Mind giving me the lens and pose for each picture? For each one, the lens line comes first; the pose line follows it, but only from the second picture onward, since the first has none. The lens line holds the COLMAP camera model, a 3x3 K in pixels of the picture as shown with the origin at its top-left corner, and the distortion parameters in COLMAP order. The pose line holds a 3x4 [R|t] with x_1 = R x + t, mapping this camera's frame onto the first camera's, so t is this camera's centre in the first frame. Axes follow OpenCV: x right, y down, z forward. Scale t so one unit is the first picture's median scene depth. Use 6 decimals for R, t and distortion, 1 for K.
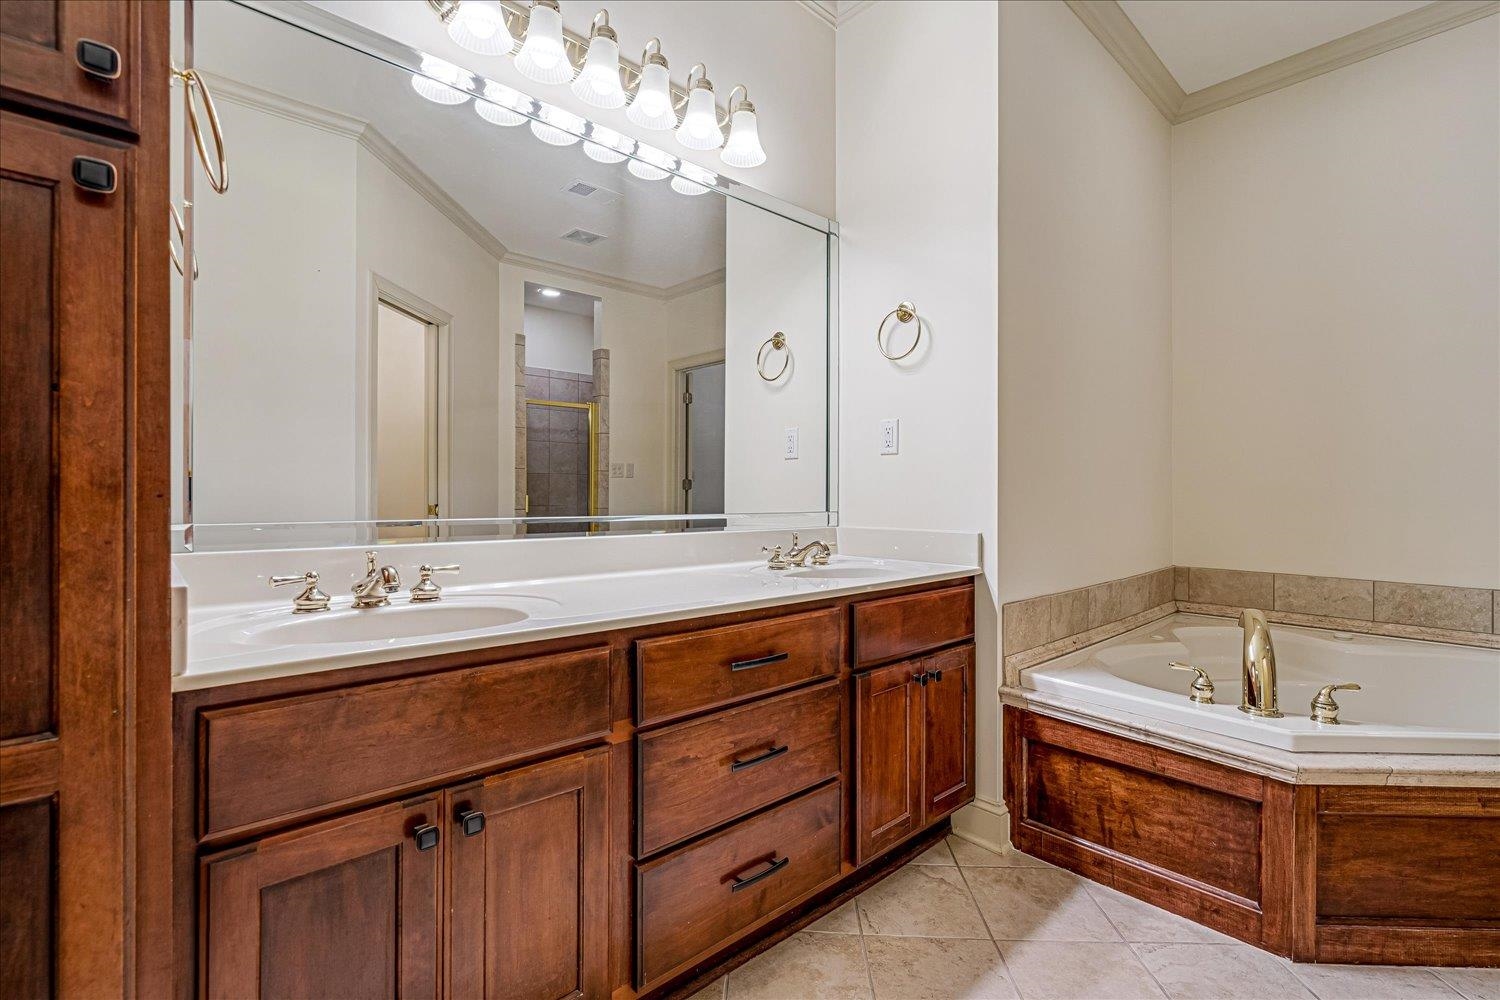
lens RADIAL K [[678.0, 0, 749.9], [0, 678.0, 502.2], [0, 0, 1]] dist [-0.009349, 0.002458]
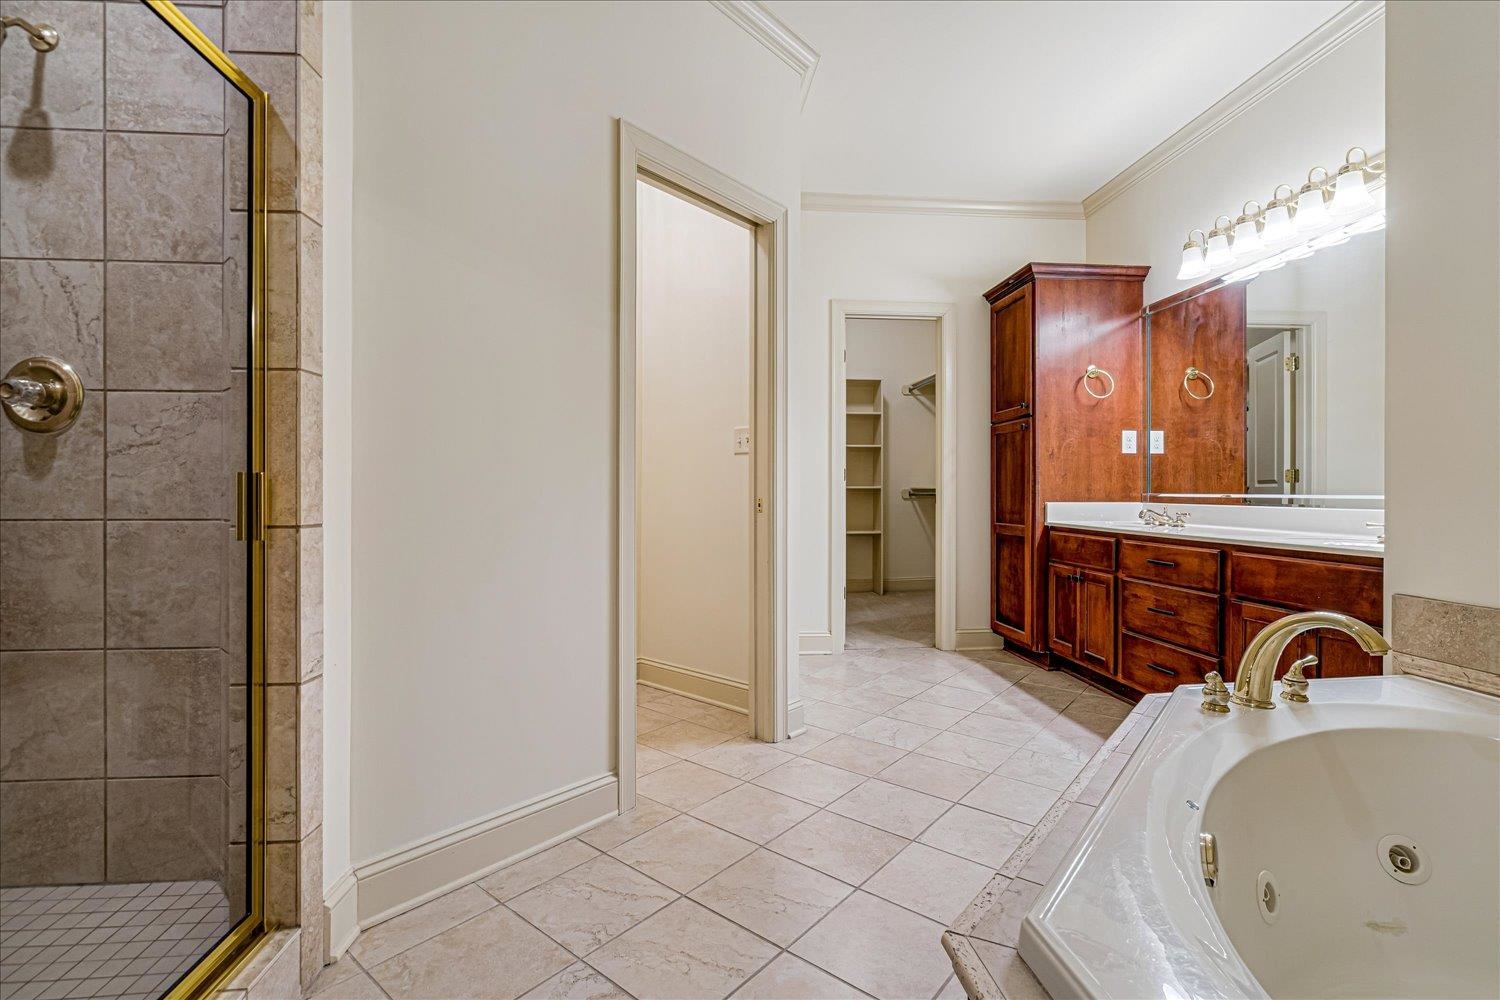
lens RADIAL K [[678.0, 0, 748.8], [0, 678.0, 493.7], [0, 0, 1]] dist [-0.009349, 0.002458]
pose [[-0.603572, 0.001306, -0.797308, 2.009866], [-0.000542, 0.999998, 0.002048, 0.015180], [0.797308, 0.001668, -0.603570, 1.027361]]
